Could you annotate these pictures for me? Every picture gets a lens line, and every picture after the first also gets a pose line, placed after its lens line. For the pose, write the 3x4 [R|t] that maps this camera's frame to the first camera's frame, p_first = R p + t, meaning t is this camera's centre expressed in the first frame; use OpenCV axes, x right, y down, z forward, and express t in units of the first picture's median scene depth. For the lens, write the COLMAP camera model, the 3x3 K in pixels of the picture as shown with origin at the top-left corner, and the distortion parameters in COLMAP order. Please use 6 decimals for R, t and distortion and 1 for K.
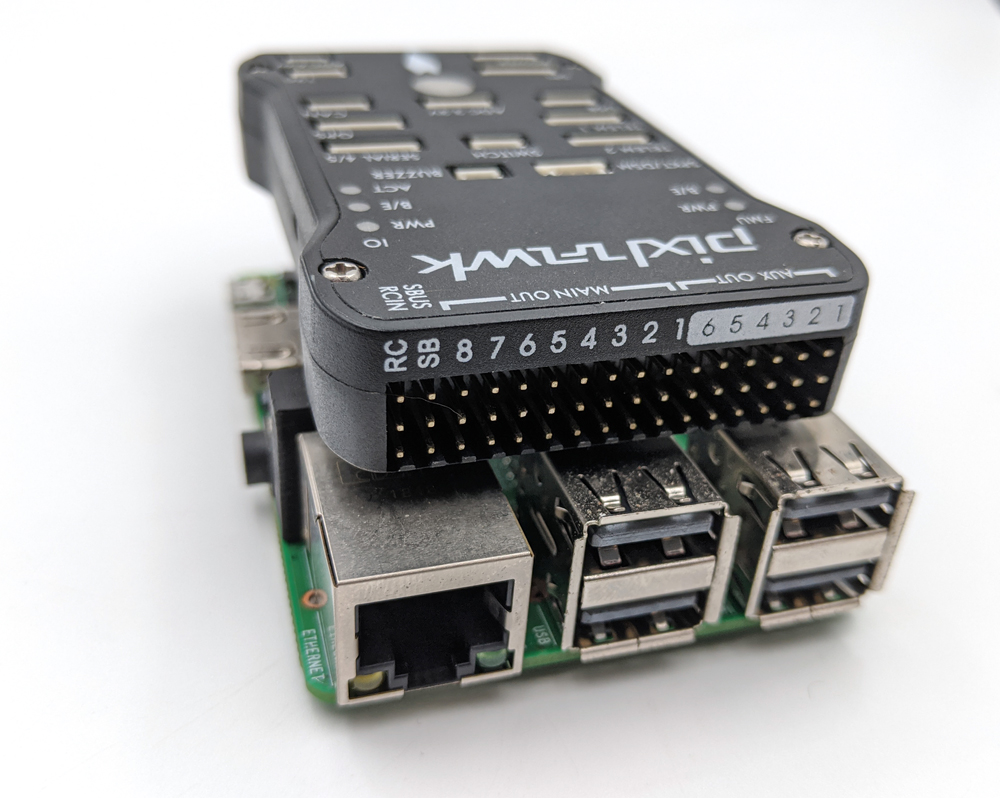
lens RADIAL K [[1000.2, 0, 528.8], [0, 1000.2, 398.5], [0, 0, 1]] dist [0.109474, -0.006746]
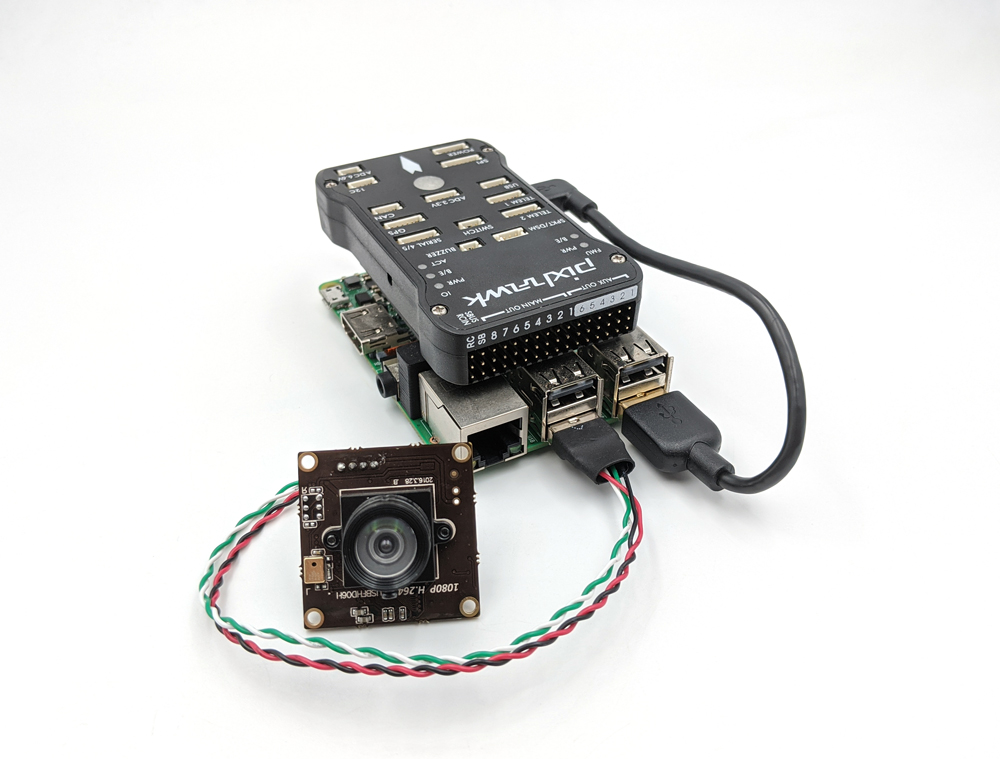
lens RADIAL K [[950.0, 0, 497.7], [0, 950.0, 353.9], [0, 0, 1]] dist [0.346213, 0.000270]
pose [[0.983980, -0.154875, 0.088299, -0.249541], [0.146100, 0.984359, 0.098448, -0.215632], [-0.102165, -0.083970, 0.991217, -1.318563]]
